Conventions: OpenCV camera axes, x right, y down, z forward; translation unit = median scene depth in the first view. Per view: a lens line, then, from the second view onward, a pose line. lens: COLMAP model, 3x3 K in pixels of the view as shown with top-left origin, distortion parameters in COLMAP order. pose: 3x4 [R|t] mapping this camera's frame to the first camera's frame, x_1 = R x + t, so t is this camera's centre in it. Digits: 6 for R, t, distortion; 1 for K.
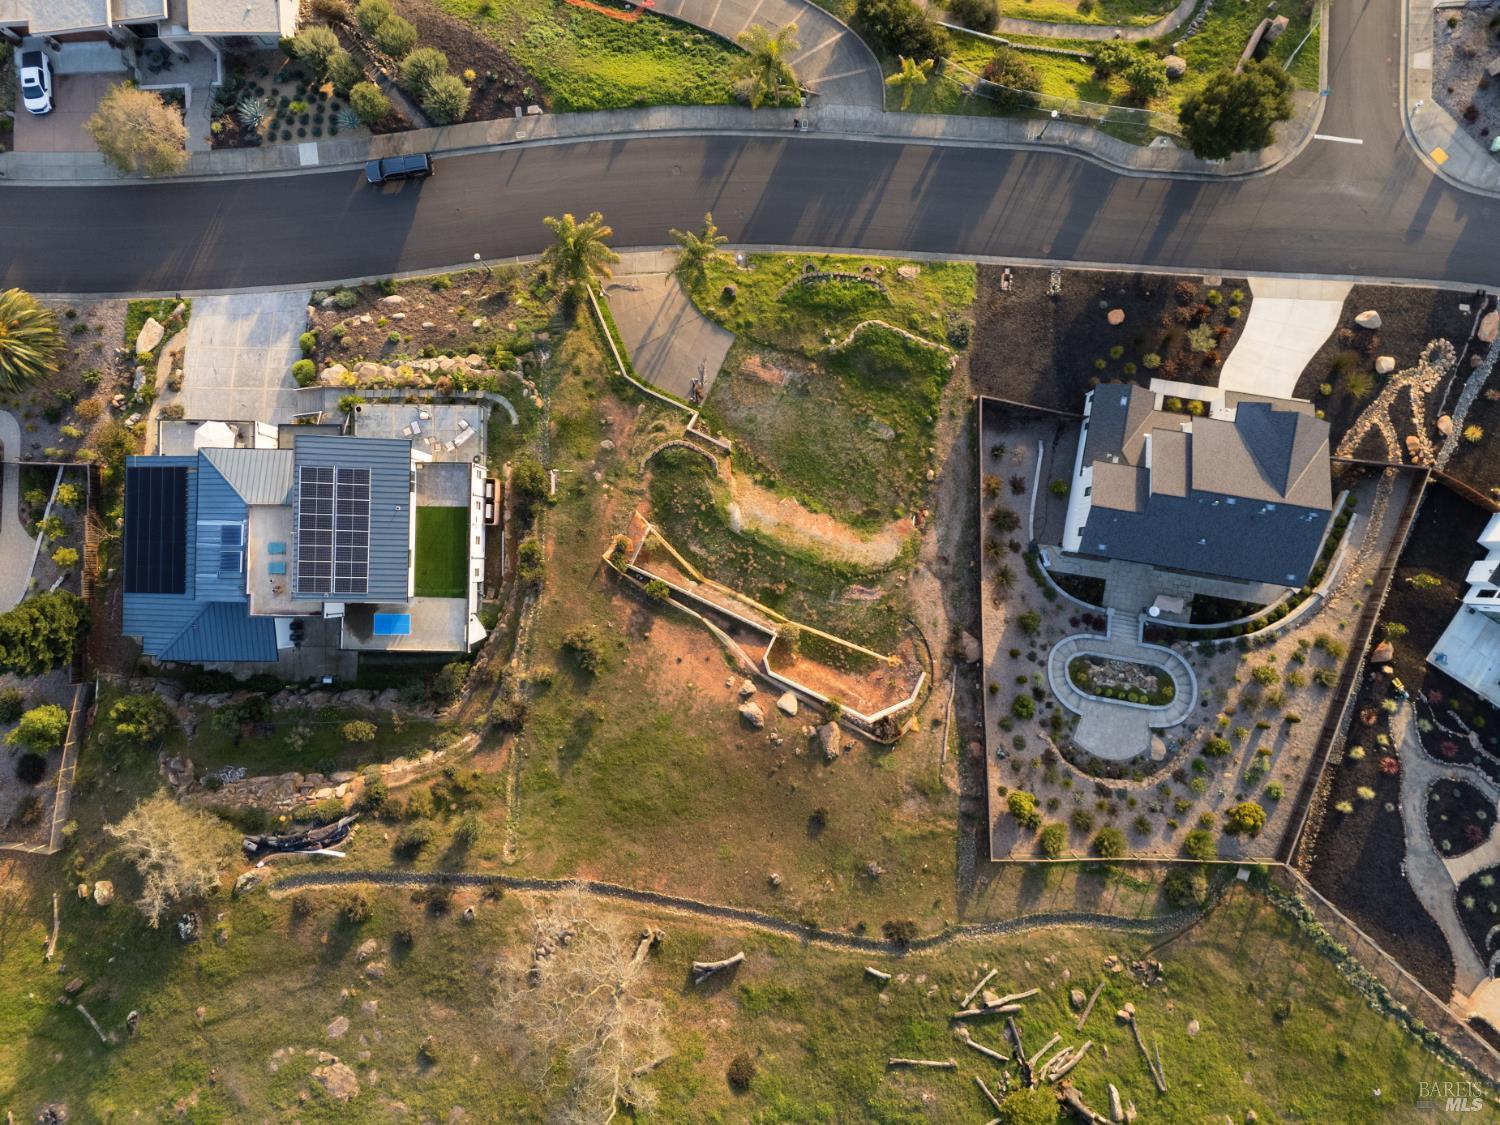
lens RADIAL K [[1095.0, 0, 747.4], [0, 1095.0, 557.8], [0, 0, 1]] dist [0.068148, -0.054236]
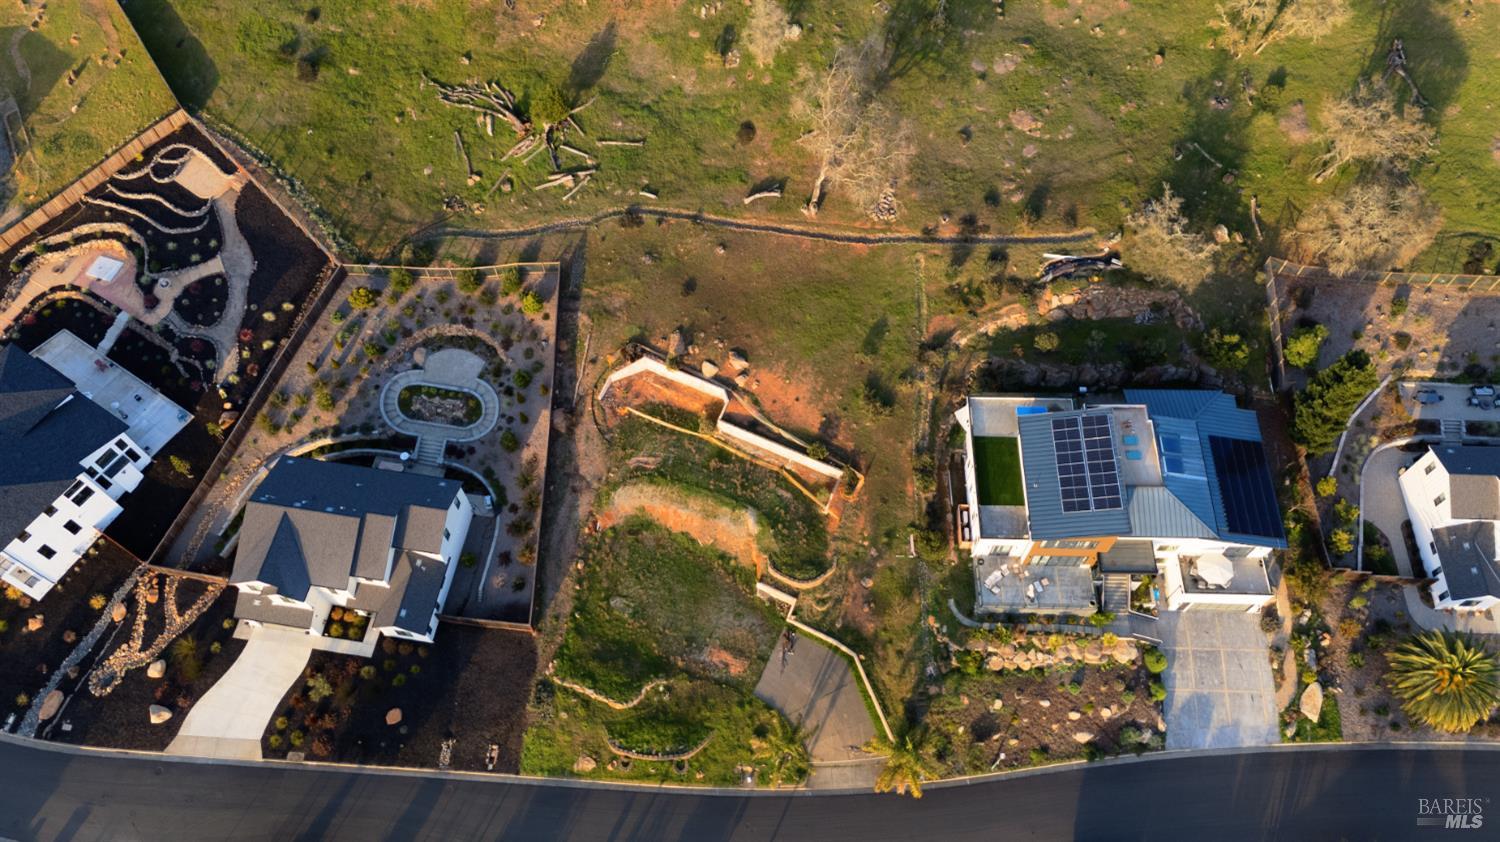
lens RADIAL K [[1097.9, 0, 754.8], [0, 1097.9, 432.7], [0, 0, 1]] dist [0.073813, -0.066946]
pose [[-0.999770, 0.009423, 0.019258, -0.037522], [0.001229, -0.871575, 0.490260, -0.532847], [0.021404, 0.490171, 0.871363, -0.055435]]
